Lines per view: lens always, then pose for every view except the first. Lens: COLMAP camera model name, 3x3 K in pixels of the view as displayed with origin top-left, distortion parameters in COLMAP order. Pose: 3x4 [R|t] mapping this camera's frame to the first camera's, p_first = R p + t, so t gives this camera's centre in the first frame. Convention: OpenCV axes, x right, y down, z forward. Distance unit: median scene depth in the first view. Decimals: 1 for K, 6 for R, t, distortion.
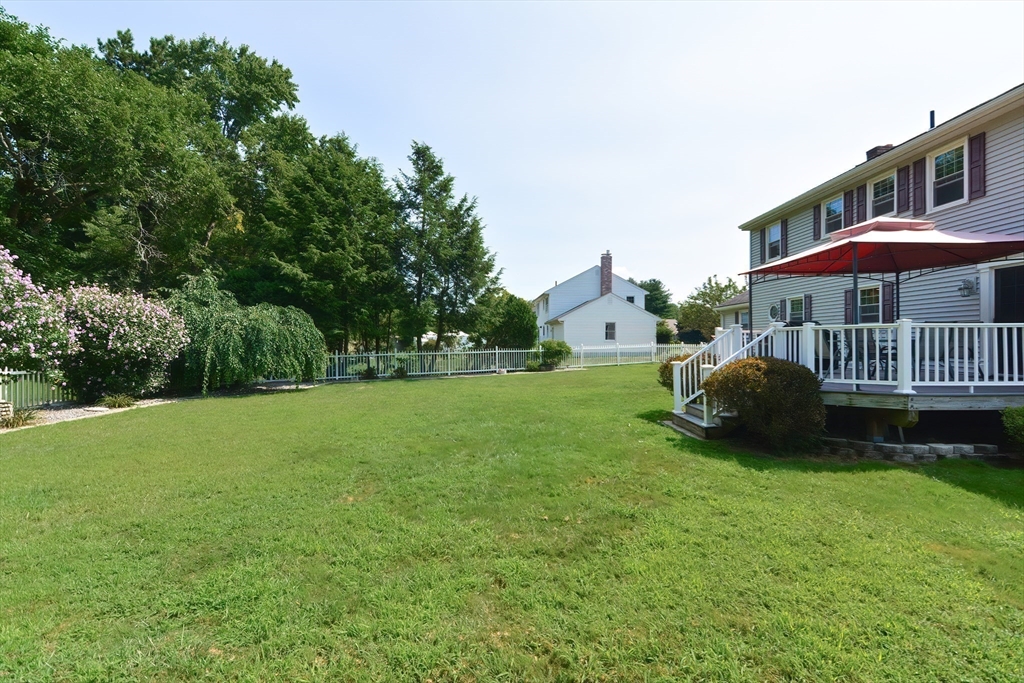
lens RADIAL K [[493.2, 0, 522.2], [0, 493.2, 340.9], [0, 0, 1]] dist [0.017091, -0.002620]
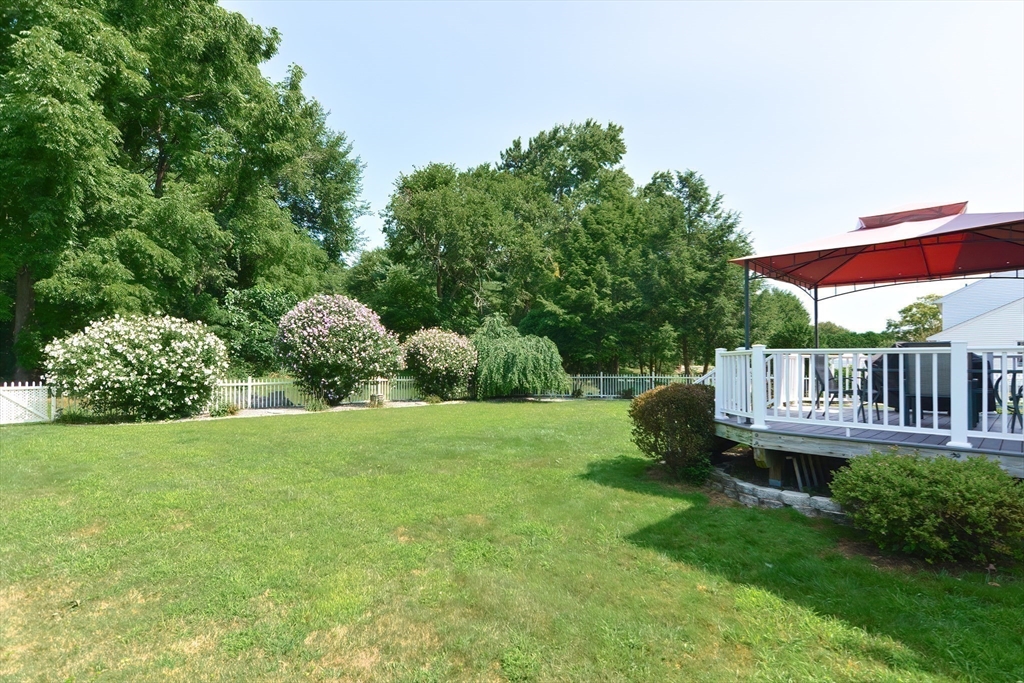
lens RADIAL K [[522.3, 0, 515.3], [0, 522.3, 343.6], [0, 0, 1]] dist [0.024521, 0.000348]
pose [[0.692101, -0.017585, -0.721587, 0.460934], [-0.010692, 0.999344, -0.034608, -0.003662], [0.721722, 0.031667, 0.691458, 0.012749]]
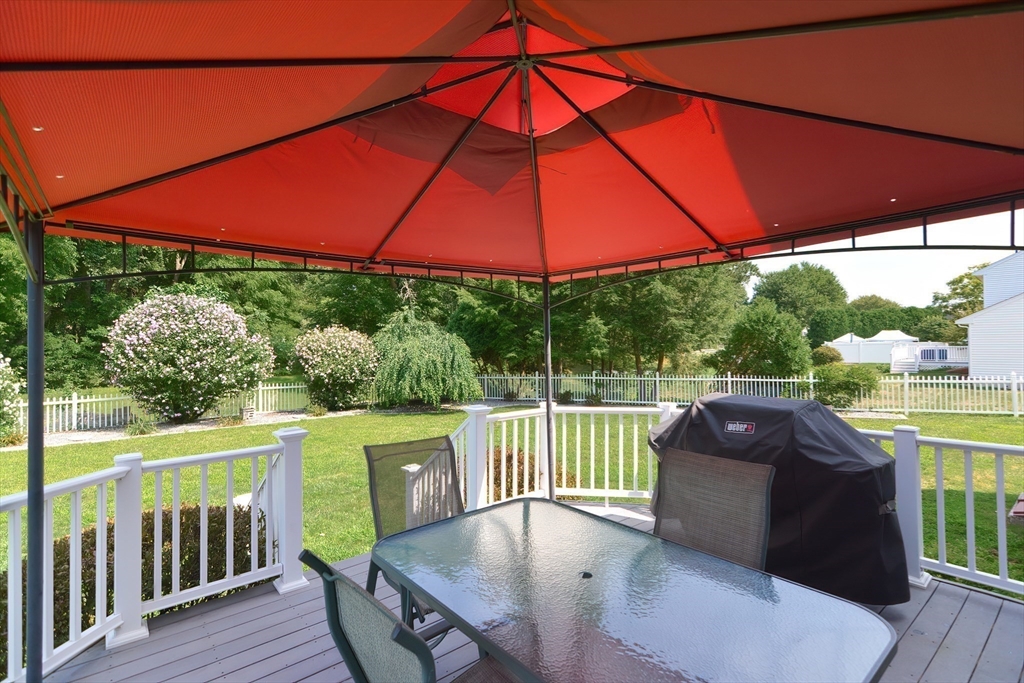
lens RADIAL K [[493.2, 0, 509.8], [0, 493.2, 340.4], [0, 0, 1]] dist [0.017091, -0.002620]
pose [[0.609673, -0.005738, -0.792632, 0.469074], [0.008650, 0.999962, -0.000586, -0.054096], [0.792606, -0.006499, 0.609700, 0.448618]]
